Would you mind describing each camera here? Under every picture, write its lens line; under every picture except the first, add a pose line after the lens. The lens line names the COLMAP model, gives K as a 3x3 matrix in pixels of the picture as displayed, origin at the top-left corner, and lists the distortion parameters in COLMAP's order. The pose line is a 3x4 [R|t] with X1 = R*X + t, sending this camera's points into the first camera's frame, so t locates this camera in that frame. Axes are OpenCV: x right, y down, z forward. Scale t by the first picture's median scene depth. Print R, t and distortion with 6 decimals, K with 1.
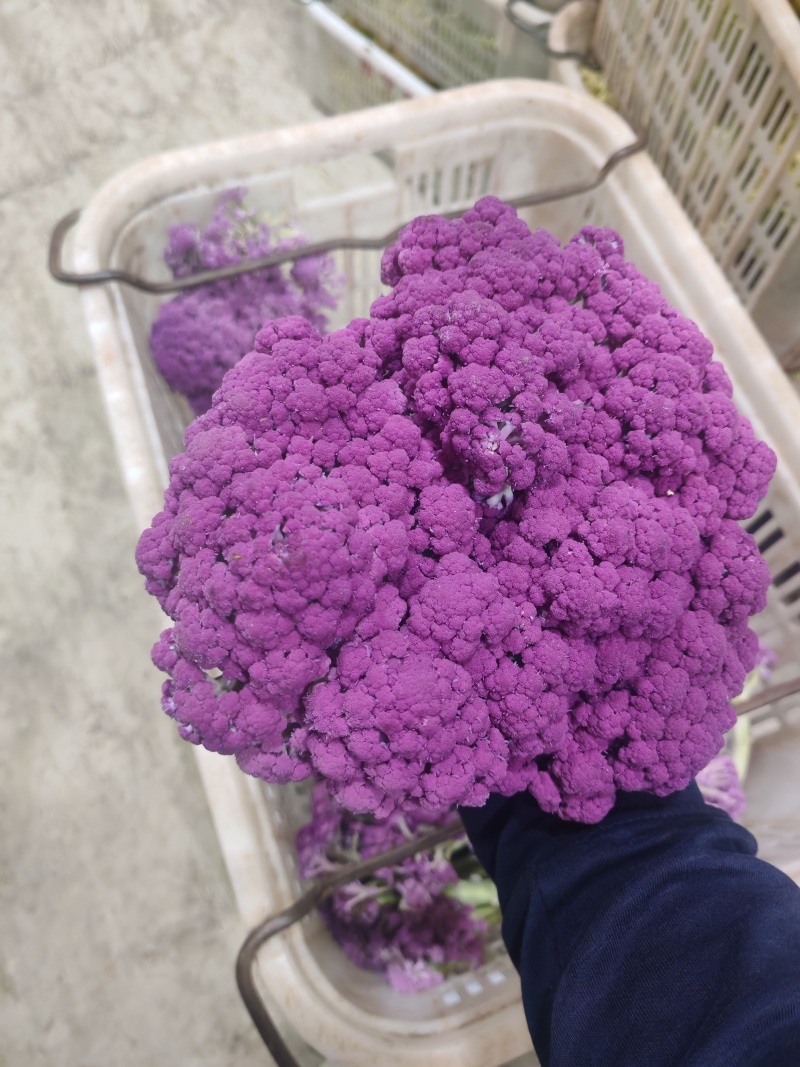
lens RADIAL K [[853.7, 0, 400.0], [0, 853.7, 533.5], [0, 0, 1]] dist [-0.006577, -0.009623]
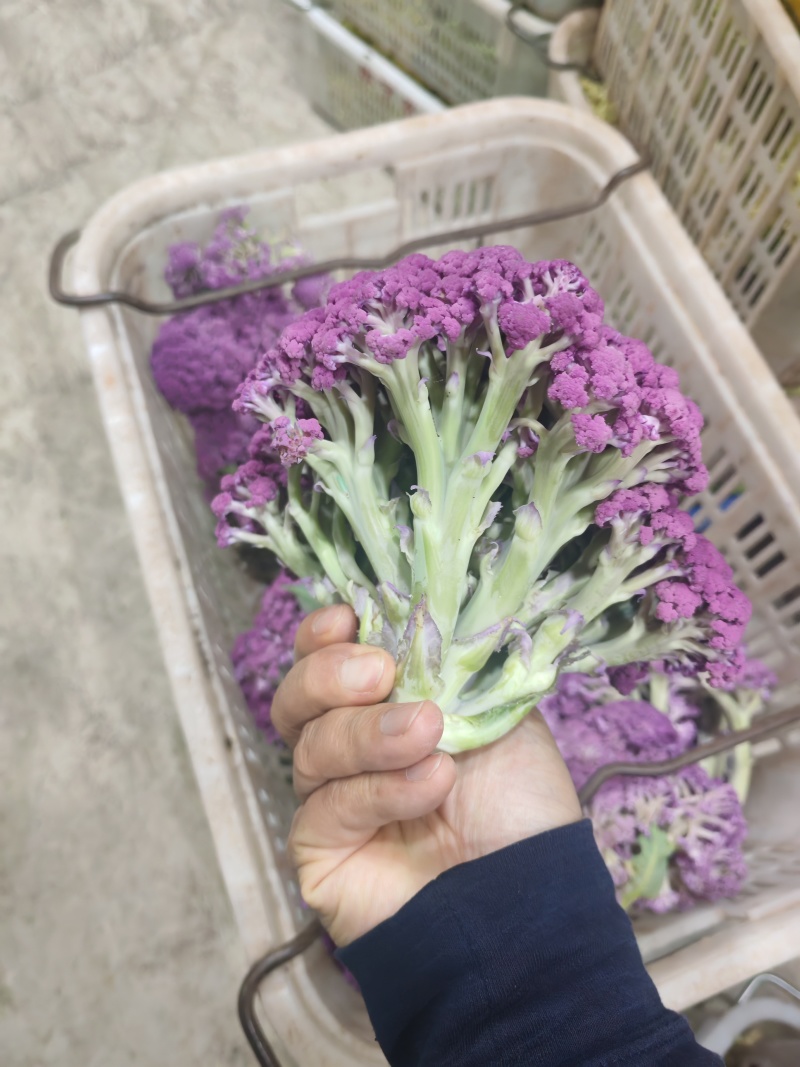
lens RADIAL K [[853.7, 0, 400.0], [0, 853.7, 533.5], [0, 0, 1]] dist [-0.006577, -0.009623]
pose [[0.999993, 0.001760, 0.003387, -0.003364], [-0.001769, 0.999995, 0.002563, -0.019564], [-0.003383, -0.002569, 0.999991, 0.001536]]
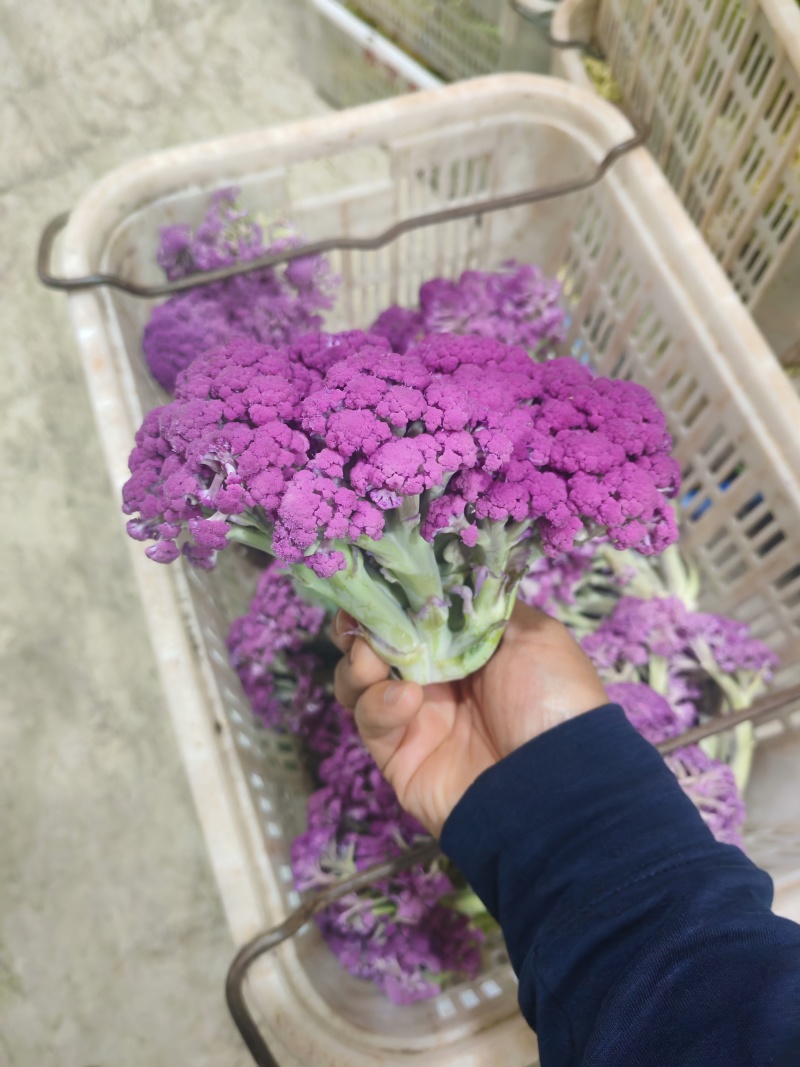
lens RADIAL K [[854.5, 0, 410.1], [0, 854.5, 529.6], [0, 0, 1]] dist [-0.011503, -0.002537]
pose [[0.999960, -0.007054, -0.005542, 0.014921], [0.007118, 0.999907, 0.011614, -0.014736], [0.005460, -0.011653, 0.999917, 0.008068]]
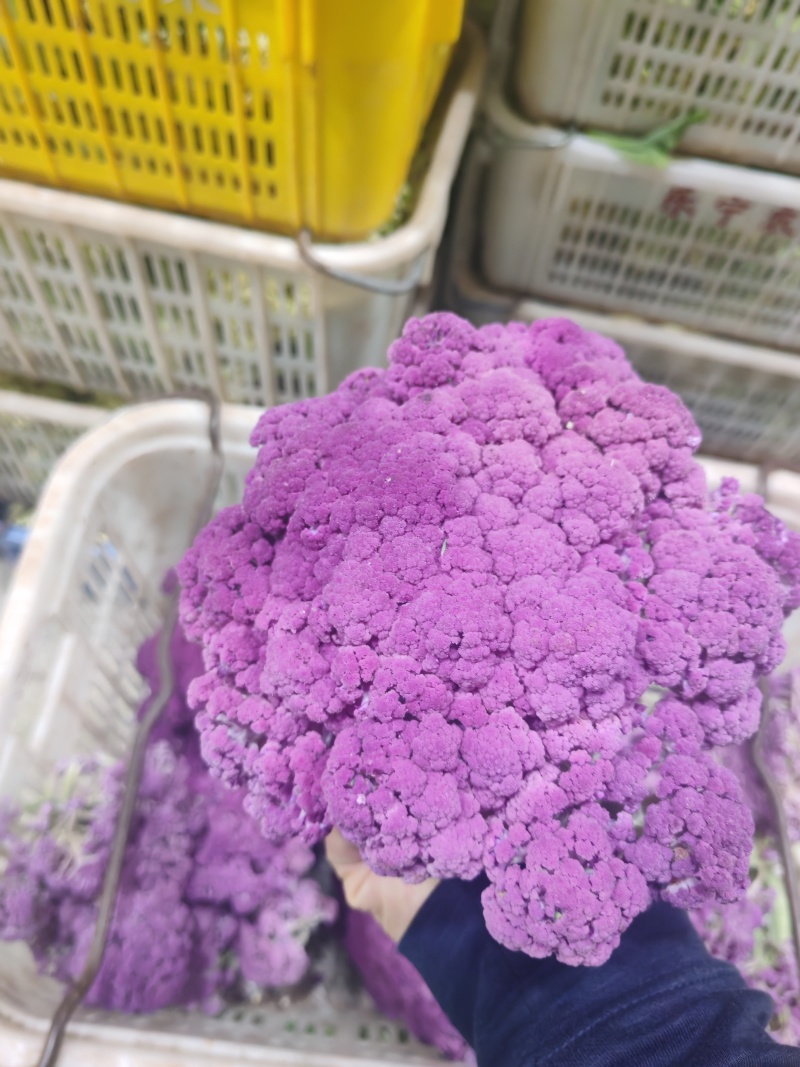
lens RADIAL K [[854.5, 0, 410.1], [0, 854.5, 529.6], [0, 0, 1]] dist [-0.011503, -0.002537]
pose [[0.422266, -0.793993, 0.437340, -0.123491], [0.813425, 0.544822, 0.203739, -0.291415], [-0.400039, 0.269711, 0.875914, 0.065274]]
